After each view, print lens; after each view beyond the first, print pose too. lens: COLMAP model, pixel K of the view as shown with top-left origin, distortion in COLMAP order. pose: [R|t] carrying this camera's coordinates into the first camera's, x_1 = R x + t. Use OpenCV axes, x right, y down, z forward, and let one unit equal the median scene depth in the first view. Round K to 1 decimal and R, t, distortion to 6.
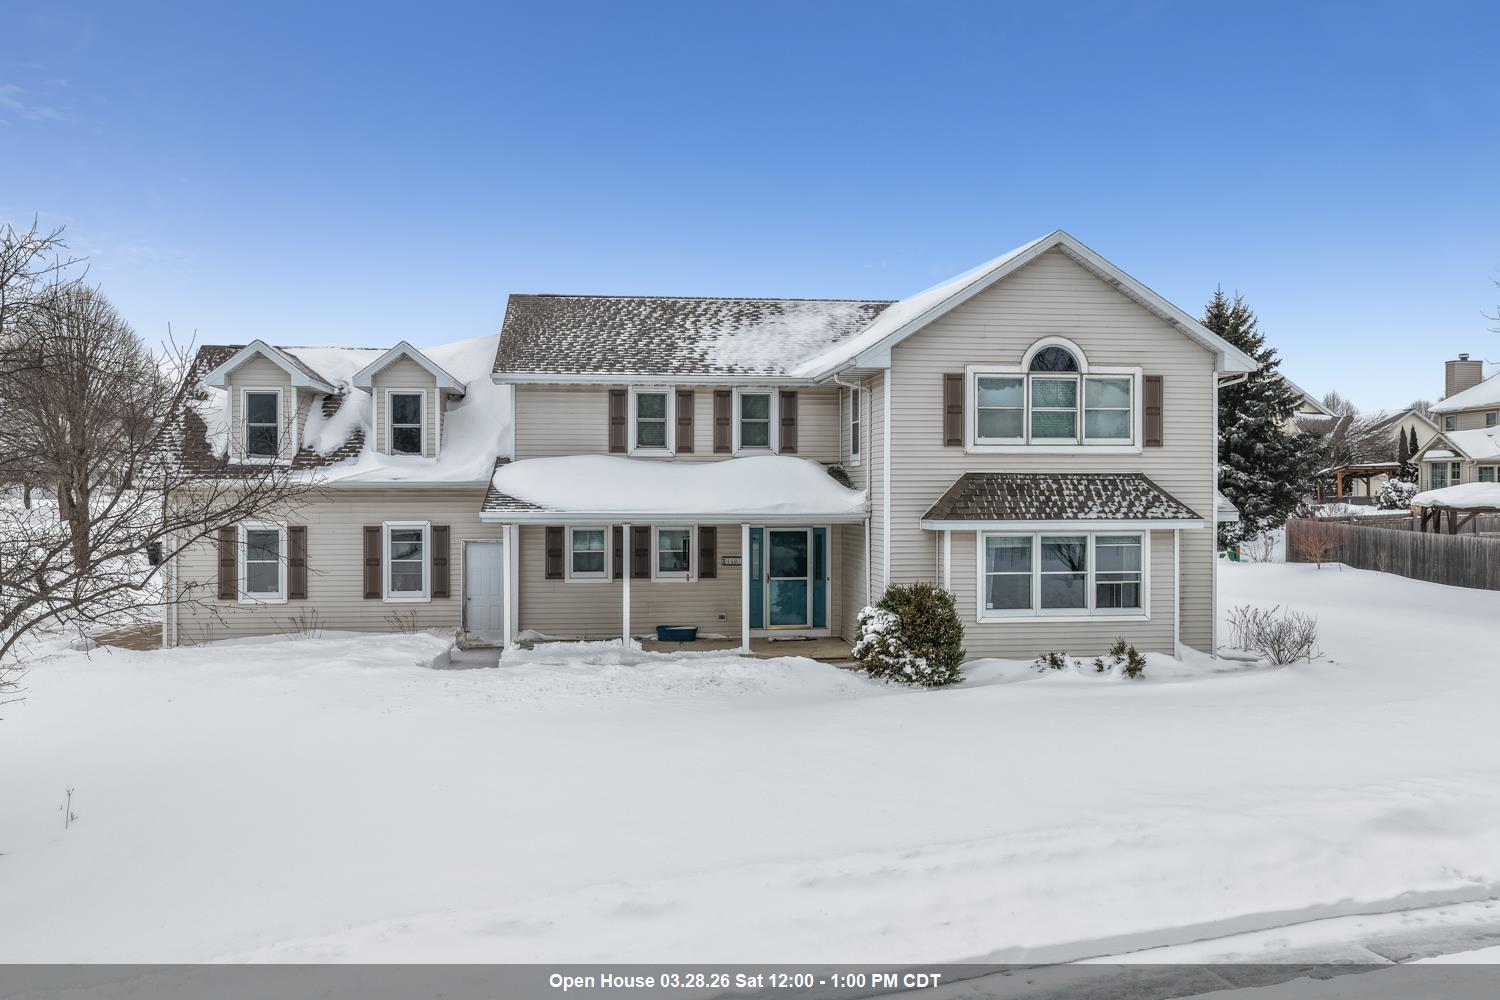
lens RADIAL K [[1250.8, 0, 750.6], [0, 1250.8, 497.5], [0, 0, 1]] dist [-0.011535, 0.022856]
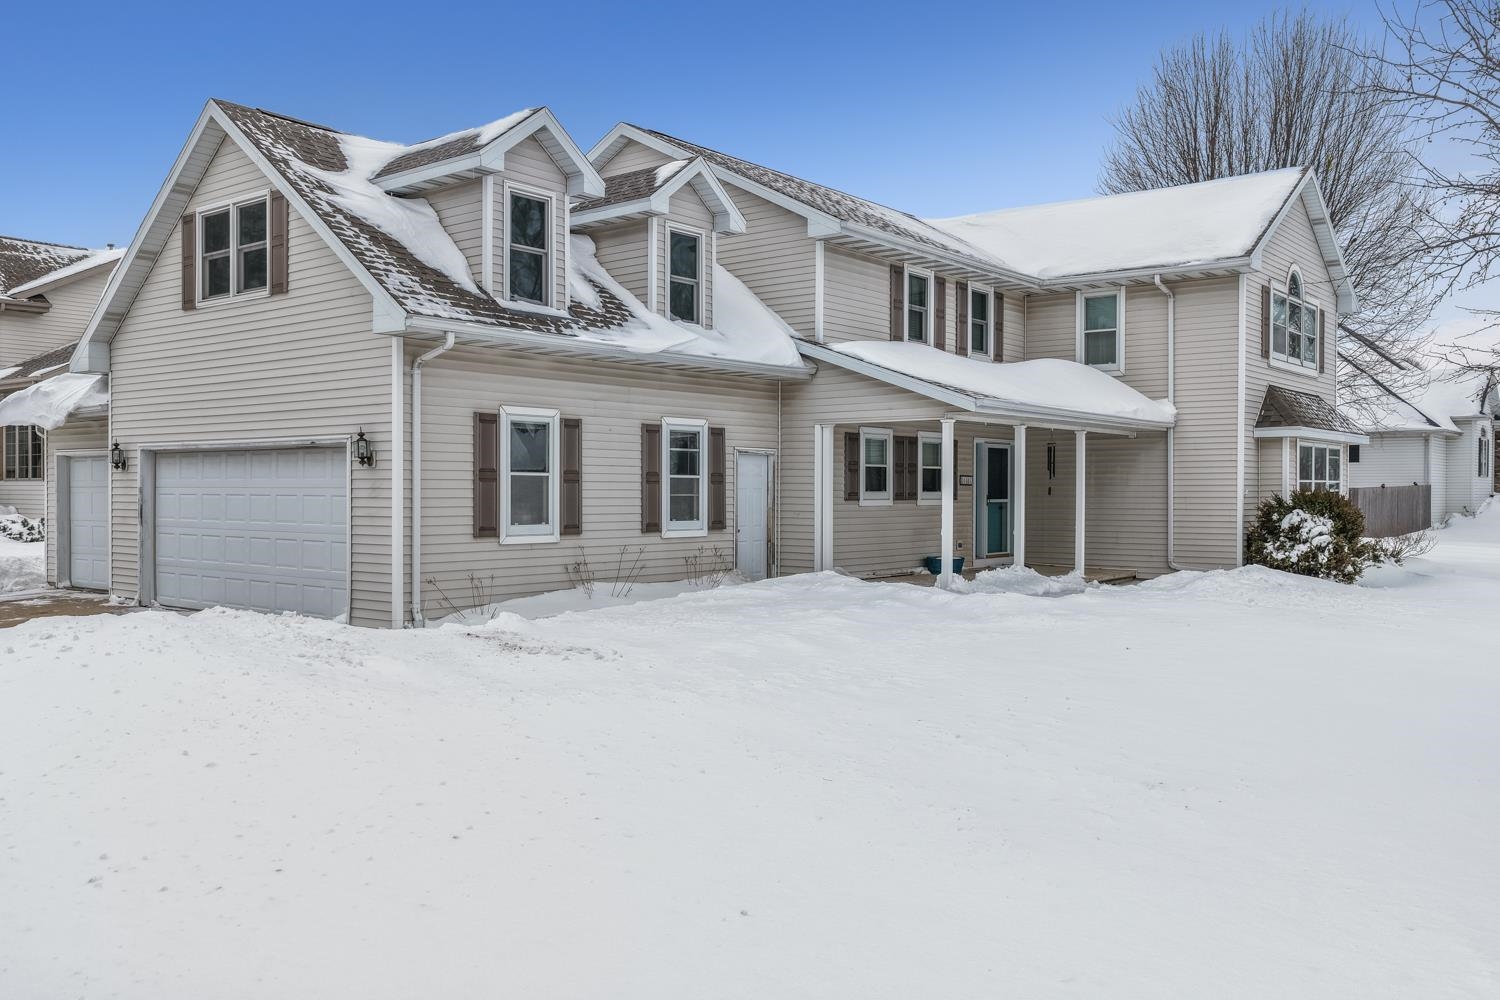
lens RADIAL K [[1250.8, 0, 746.8], [0, 1250.8, 499.8], [0, 0, 1]] dist [-0.011535, 0.022856]
pose [[0.713081, -0.003015, 0.701075, -0.845292], [0.000809, 0.999994, 0.003478, 0.070383], [-0.701081, -0.001913, 0.713079, 0.561438]]
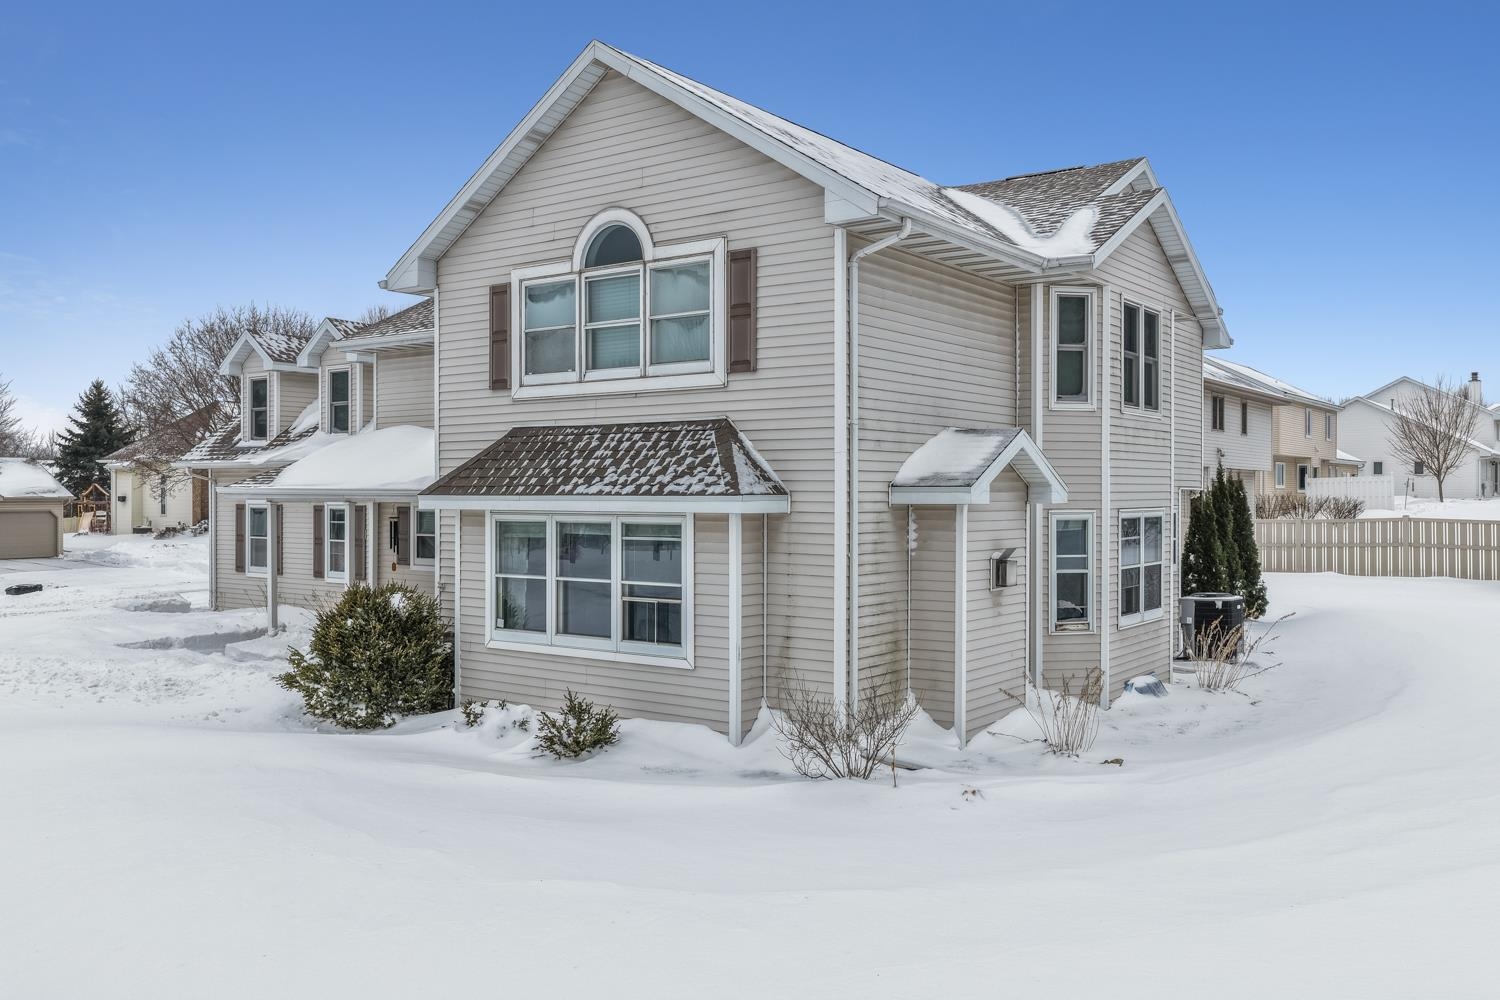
lens RADIAL K [[1250.8, 0, 751.0], [0, 1250.8, 500.8], [0, 0, 1]] dist [-0.011535, 0.022856]
pose [[0.732373, 0.004528, -0.680888, 0.725196], [-0.002859, 0.999990, 0.003575, 0.017131], [0.680897, -0.000672, 0.732379, 0.579964]]
